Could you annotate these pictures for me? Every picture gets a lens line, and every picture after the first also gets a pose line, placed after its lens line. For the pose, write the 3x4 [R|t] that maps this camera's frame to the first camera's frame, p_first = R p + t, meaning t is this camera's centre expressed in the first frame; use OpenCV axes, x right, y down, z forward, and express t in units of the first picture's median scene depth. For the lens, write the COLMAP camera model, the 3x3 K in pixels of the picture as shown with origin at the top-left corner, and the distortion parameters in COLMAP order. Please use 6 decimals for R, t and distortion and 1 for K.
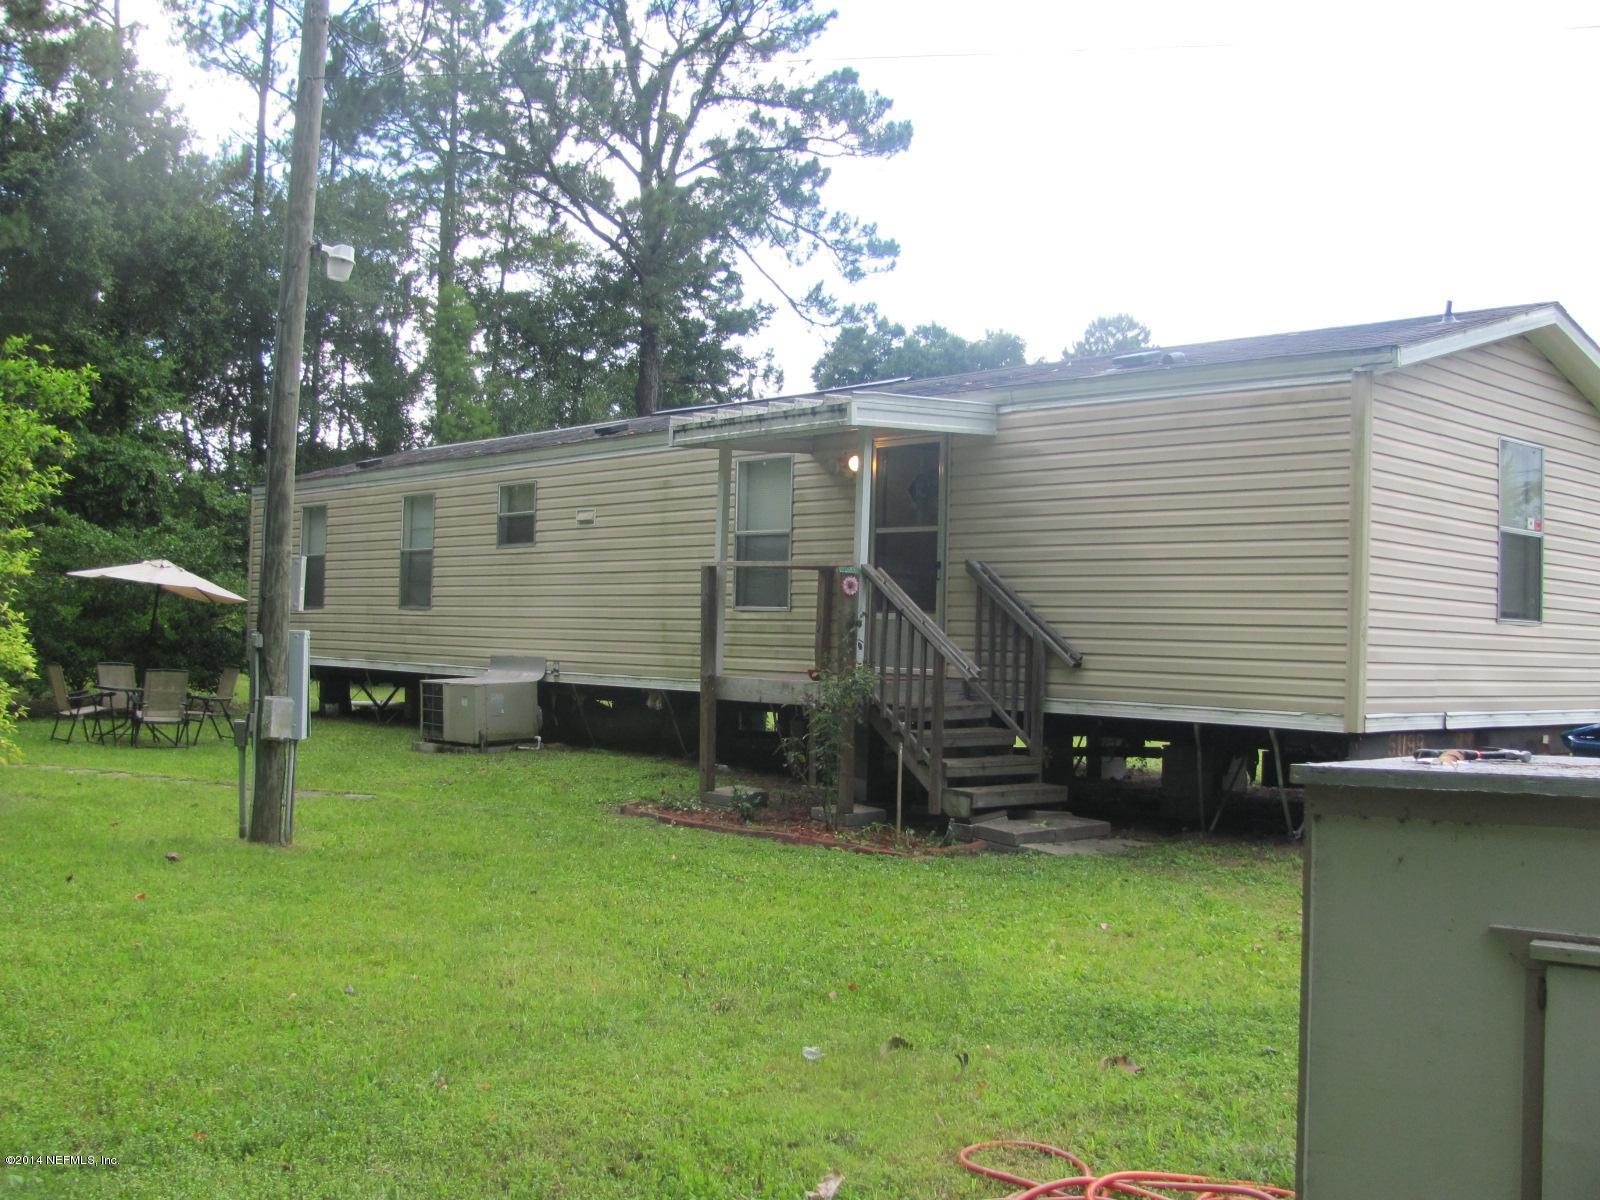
lens RADIAL K [[1681.1, 0, 783.1], [0, 1681.1, 623.8], [0, 0, 1]] dist [-0.229592, 0.301788]
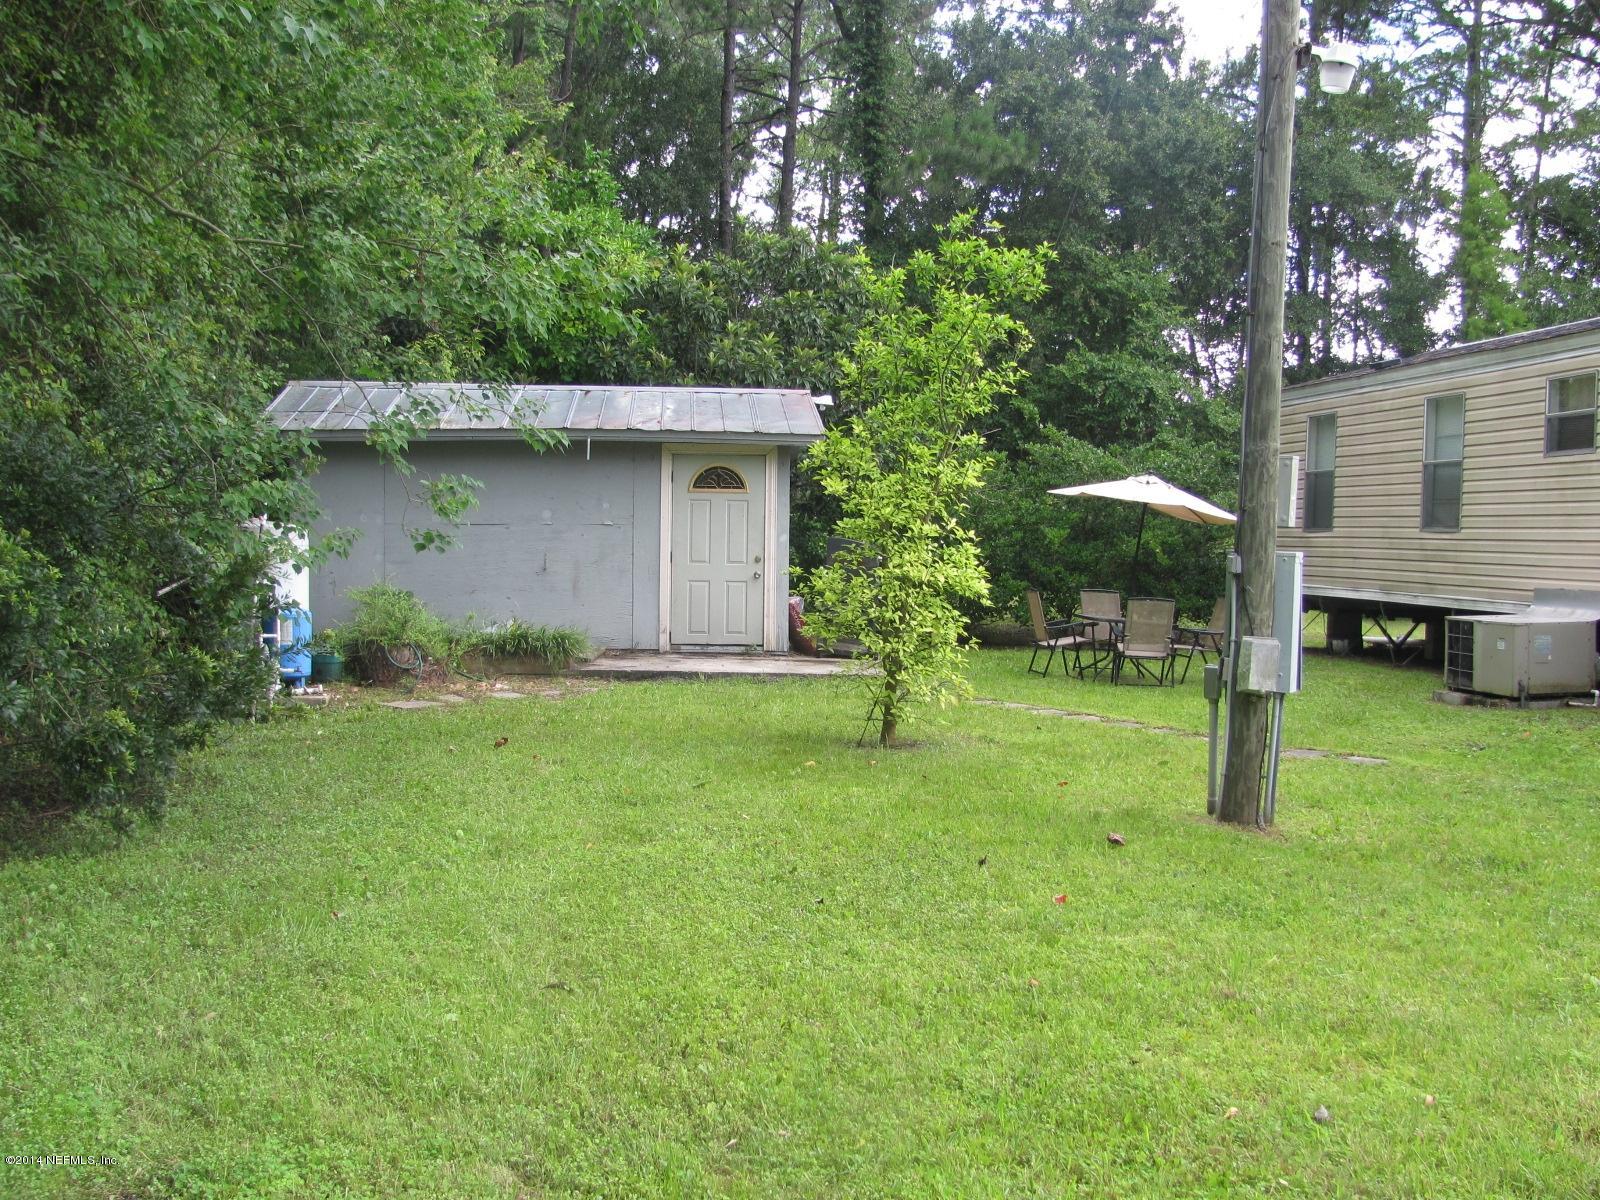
lens RADIAL K [[1681.1, 0, 783.1], [0, 1681.1, 623.8], [0, 0, 1]] dist [-0.229592, 0.301788]
pose [[0.826469, 0.026097, -0.562377, -0.042221], [-0.001867, 0.999047, 0.043617, 0.003536], [0.562980, -0.034998, 0.825729, 0.178027]]
